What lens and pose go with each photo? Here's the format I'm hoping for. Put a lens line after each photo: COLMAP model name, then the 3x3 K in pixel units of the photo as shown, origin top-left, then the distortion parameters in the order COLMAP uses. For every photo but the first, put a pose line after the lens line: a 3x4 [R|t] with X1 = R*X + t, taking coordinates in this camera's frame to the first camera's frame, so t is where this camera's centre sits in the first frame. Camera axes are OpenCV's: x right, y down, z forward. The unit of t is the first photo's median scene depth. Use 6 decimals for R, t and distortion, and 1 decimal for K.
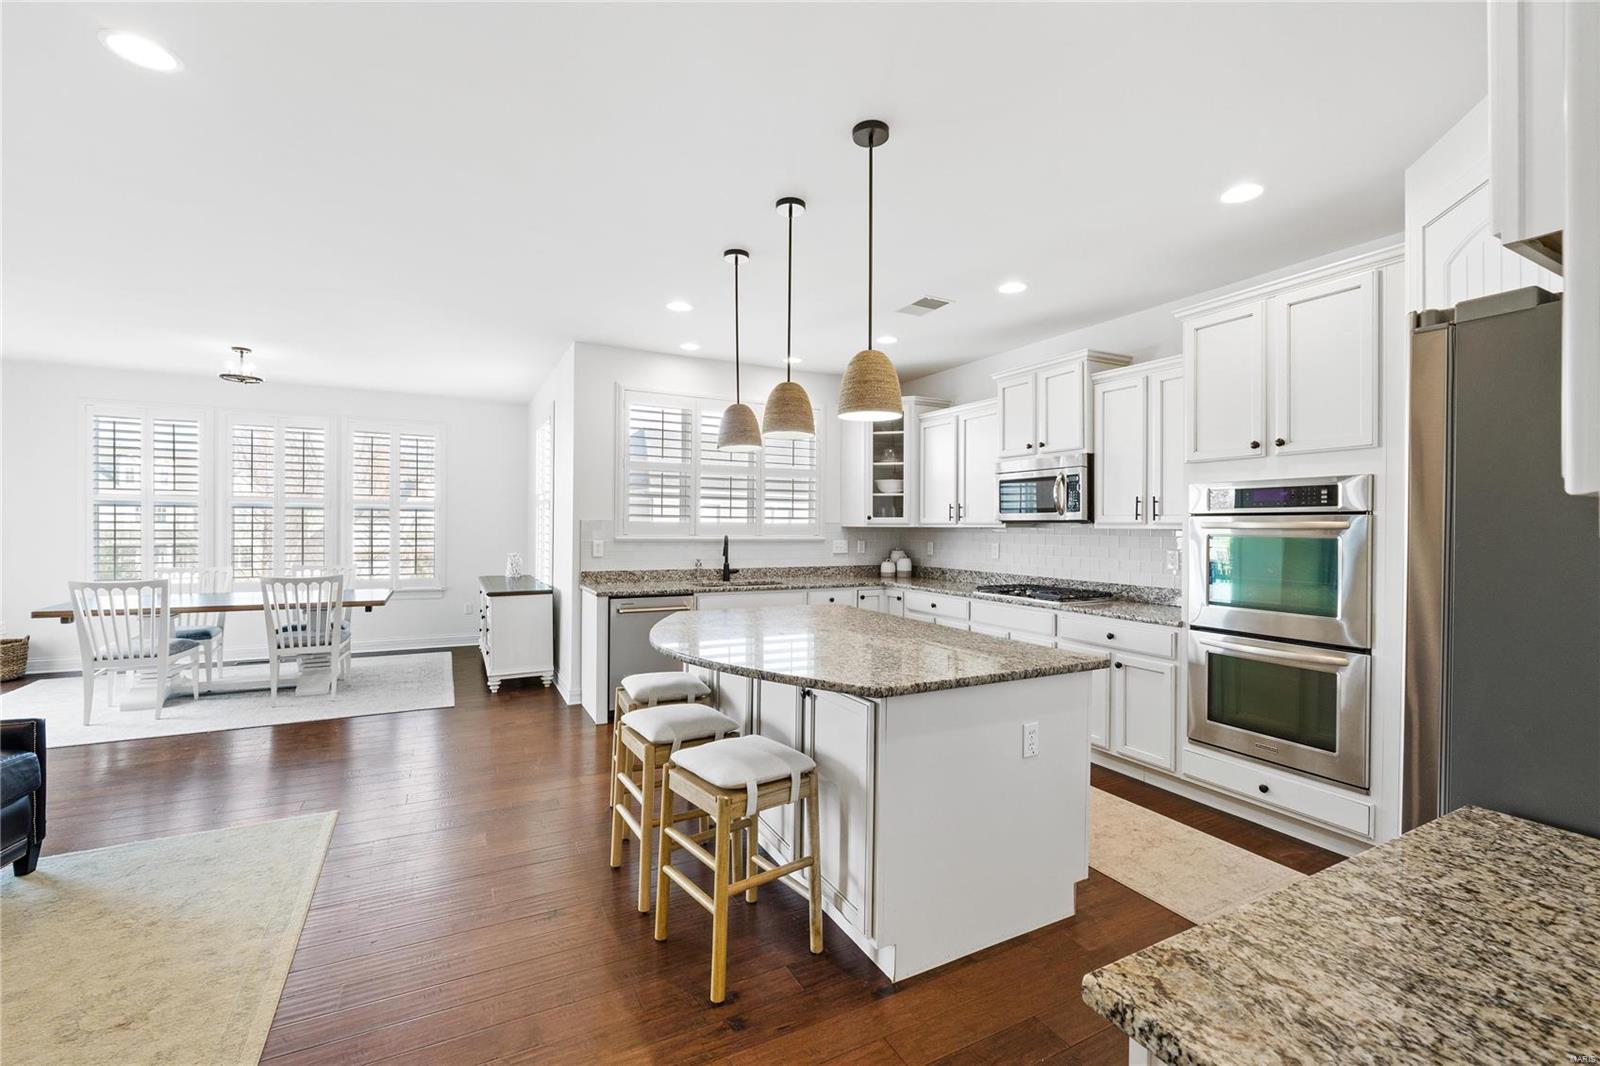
lens RADIAL K [[674.9, 0, 800.0], [0, 674.9, 533.0], [0, 0, 1]] dist [-0.000049, -0.000011]
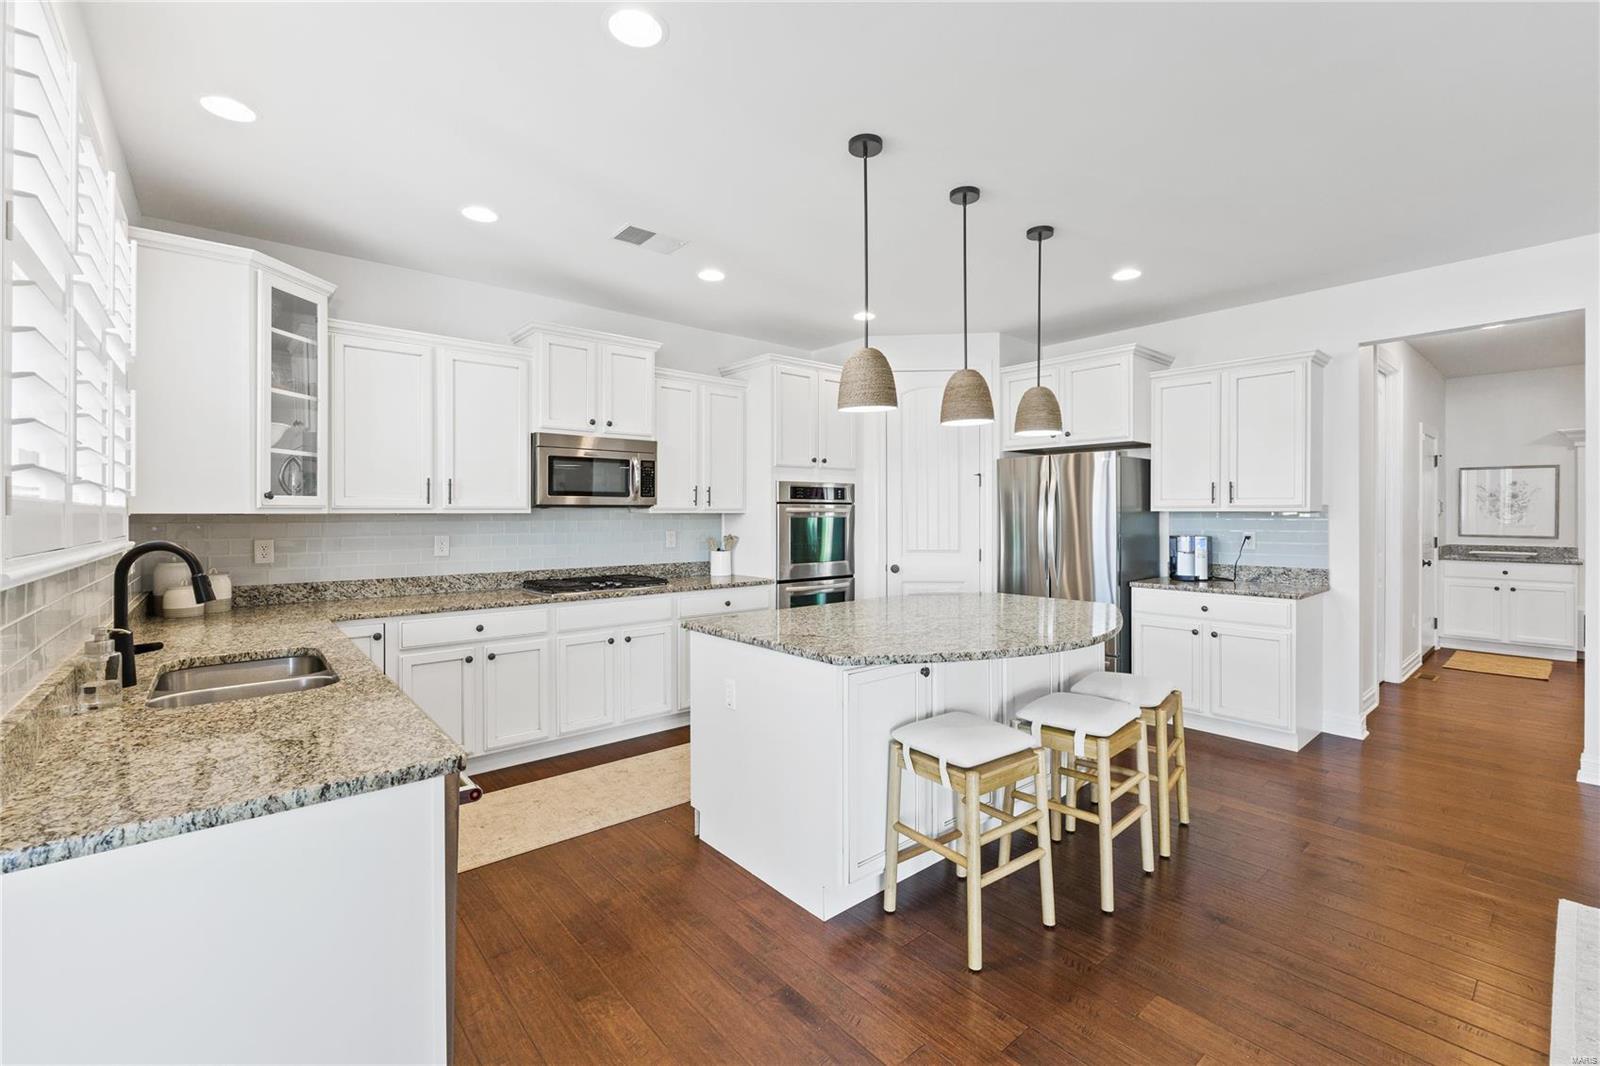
lens RADIAL K [[682.7, 0, 800.8], [0, 682.7, 504.6], [0, 0, 1]] dist [0.000199, -0.000142]
pose [[-0.218206, -0.000760, 0.975902, -0.673313], [0.005603, 0.999982, 0.002032, -0.021456], [-0.975887, 0.005911, -0.218198, 1.040686]]
